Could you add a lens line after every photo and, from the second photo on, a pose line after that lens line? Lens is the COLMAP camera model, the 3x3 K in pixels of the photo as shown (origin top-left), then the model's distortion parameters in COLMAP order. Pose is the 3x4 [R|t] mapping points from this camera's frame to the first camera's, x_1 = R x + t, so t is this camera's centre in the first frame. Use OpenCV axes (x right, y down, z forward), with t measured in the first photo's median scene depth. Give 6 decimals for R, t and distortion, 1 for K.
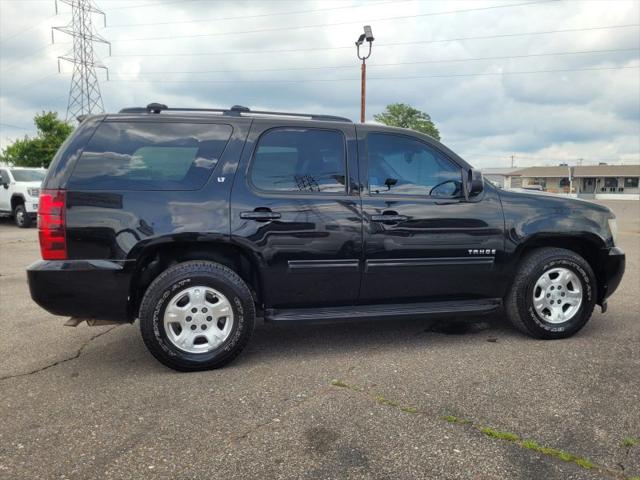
lens RADIAL K [[522.4, 0, 326.7], [0, 522.4, 234.2], [0, 0, 1]] dist [0.017183, -0.001000]
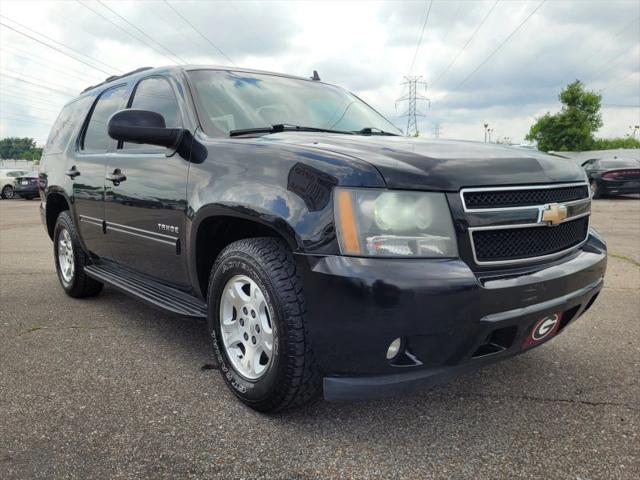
lens RADIAL K [[521.8, 0, 320.0], [0, 521.8, 240.0], [0, 0, 1]] dist [0.017377, -0.001165]
pose [[0.424517, 0.114350, -0.898170, 1.045712], [-0.068562, 0.993204, 0.094043, -0.030064], [0.902820, 0.021658, 0.429473, 0.924907]]
